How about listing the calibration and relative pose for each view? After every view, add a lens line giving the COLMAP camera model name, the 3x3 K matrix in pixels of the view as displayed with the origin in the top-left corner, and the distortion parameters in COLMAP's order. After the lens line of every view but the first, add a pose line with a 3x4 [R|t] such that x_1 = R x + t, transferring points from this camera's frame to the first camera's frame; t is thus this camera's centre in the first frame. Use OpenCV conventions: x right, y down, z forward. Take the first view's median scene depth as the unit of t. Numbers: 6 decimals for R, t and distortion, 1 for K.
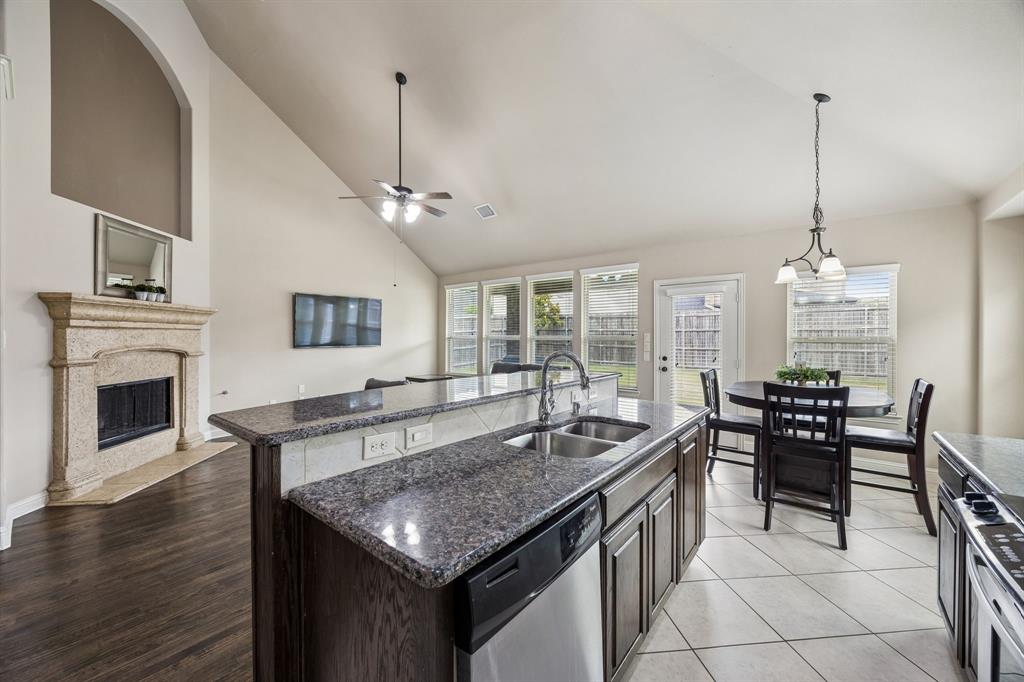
lens RADIAL K [[410.1, 0, 534.9], [0, 410.1, 335.0], [0, 0, 1]] dist [0.000291, -0.000062]
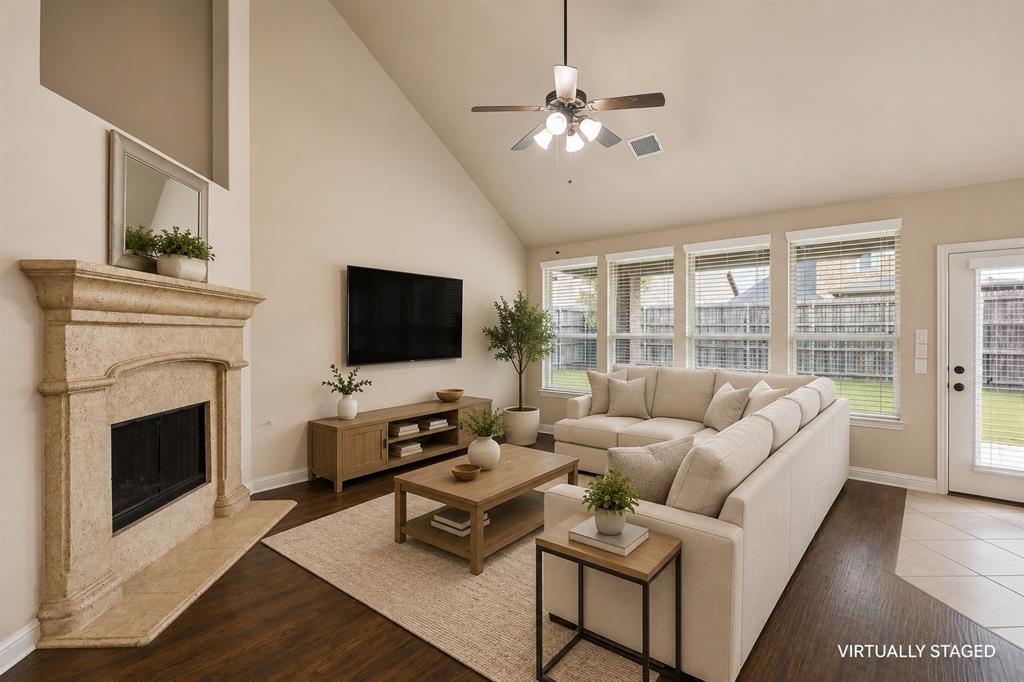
lens RADIAL K [[480.0, 0, 512.7], [0, 480.0, 335.7], [0, 0, 1]] dist [0.000246, -0.000033]
pose [[0.999159, -0.003247, -0.040869, -0.442799], [0.003587, 0.999959, 0.008255, -0.004739], [0.040841, -0.008394, 0.999130, 0.325320]]
